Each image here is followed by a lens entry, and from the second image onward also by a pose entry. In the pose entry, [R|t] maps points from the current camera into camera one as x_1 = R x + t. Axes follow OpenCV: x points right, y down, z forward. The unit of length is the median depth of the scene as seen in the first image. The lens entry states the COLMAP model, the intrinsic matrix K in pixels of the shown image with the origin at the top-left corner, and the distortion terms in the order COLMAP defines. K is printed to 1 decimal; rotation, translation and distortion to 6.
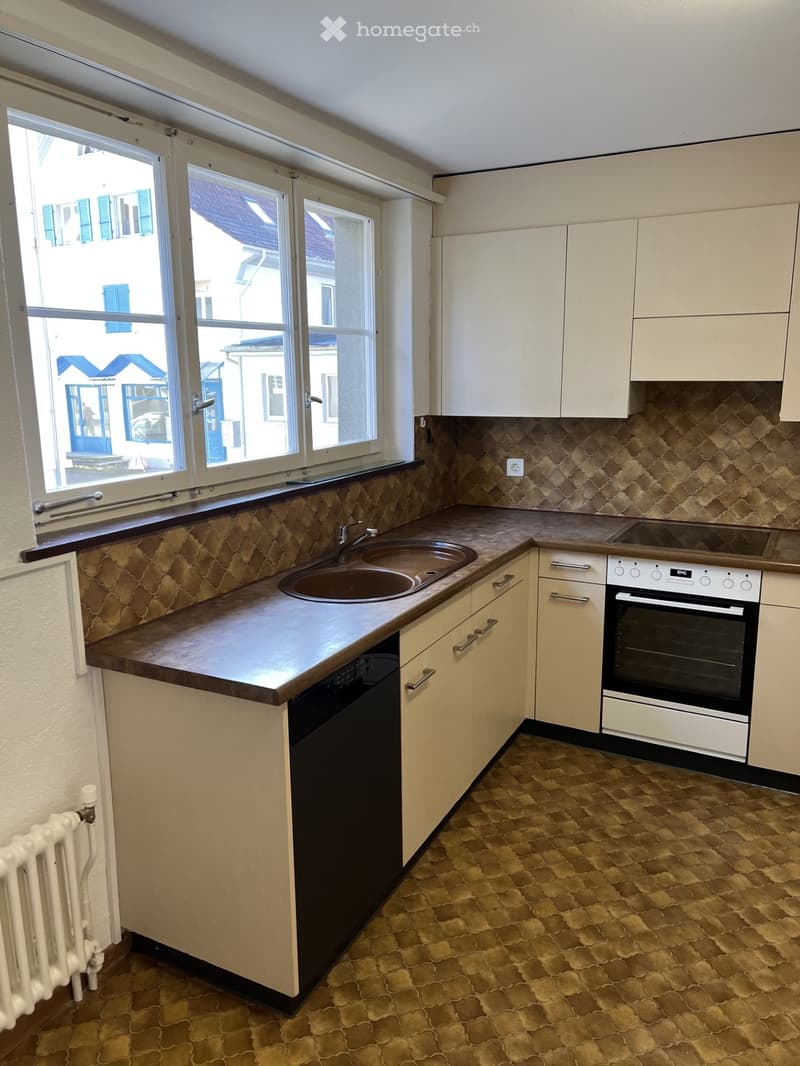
lens RADIAL K [[783.6, 0, 398.0], [0, 783.6, 532.2], [0, 0, 1]] dist [0.005654, -0.001003]
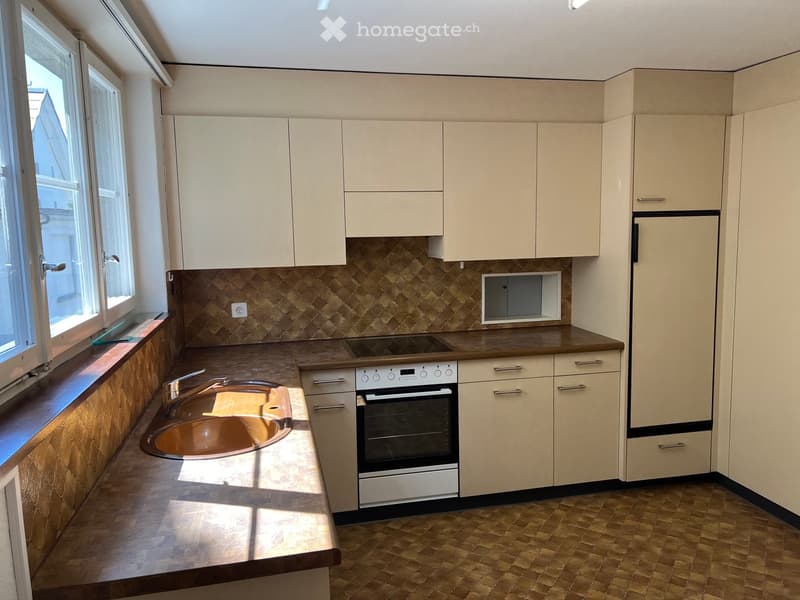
lens RADIAL K [[599.6, 0, 405.8], [0, 599.6, 294.5], [0, 0, 1]] dist [0.083088, -0.093583]
pose [[0.749821, -0.076788, 0.657169, -0.304059], [0.143561, 0.988462, -0.048302, -0.029866], [-0.645878, 0.130562, 0.752194, 0.166267]]
